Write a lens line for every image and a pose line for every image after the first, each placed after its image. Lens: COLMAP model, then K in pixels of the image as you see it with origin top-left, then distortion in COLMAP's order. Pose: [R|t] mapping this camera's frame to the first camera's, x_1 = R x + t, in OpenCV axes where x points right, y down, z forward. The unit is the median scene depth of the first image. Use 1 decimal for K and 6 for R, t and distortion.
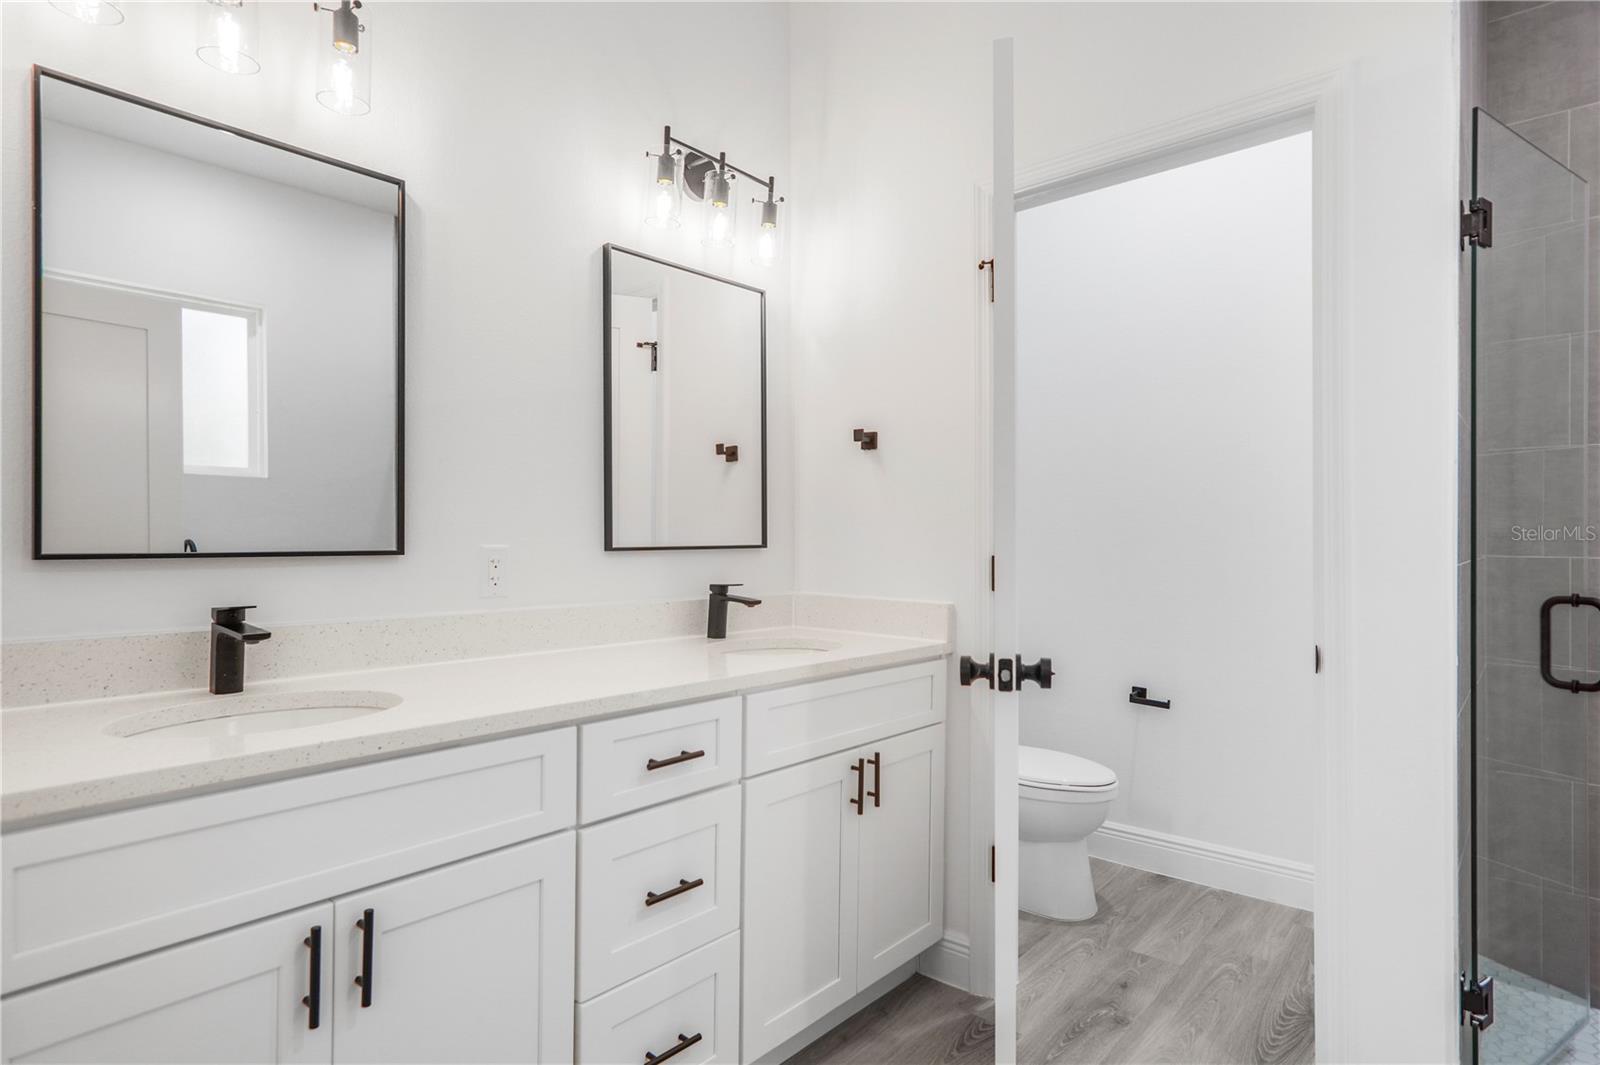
lens RADIAL K [[845.4, 0, 800.6], [0, 845.4, 528.9], [0, 0, 1]] dist [0.008513, 0.001013]
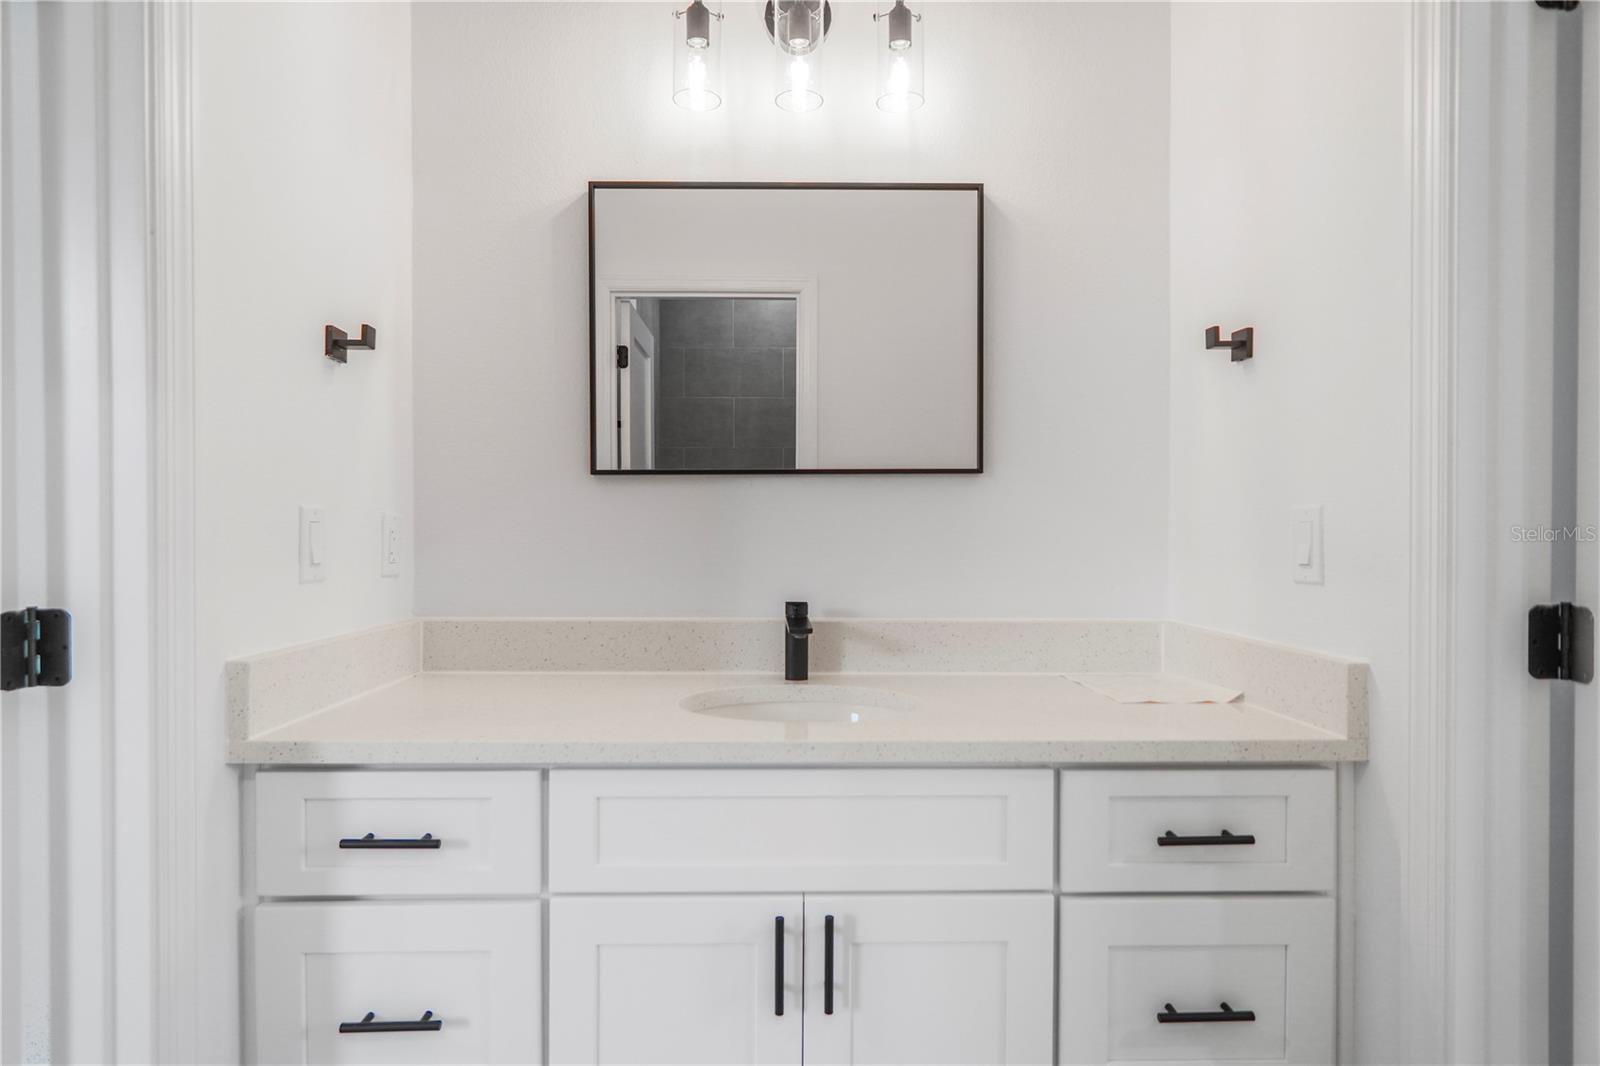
lens RADIAL K [[900.4, 0, 860.8], [0, 900.4, 546.2], [0, 0, 1]] dist [-0.001753, 0.000420]
pose [[0.681711, 0.004314, -0.731609, 0.381722], [0.006279, 0.999911, 0.011747, 0.010650], [0.731595, -0.012602, 0.681623, 0.434265]]
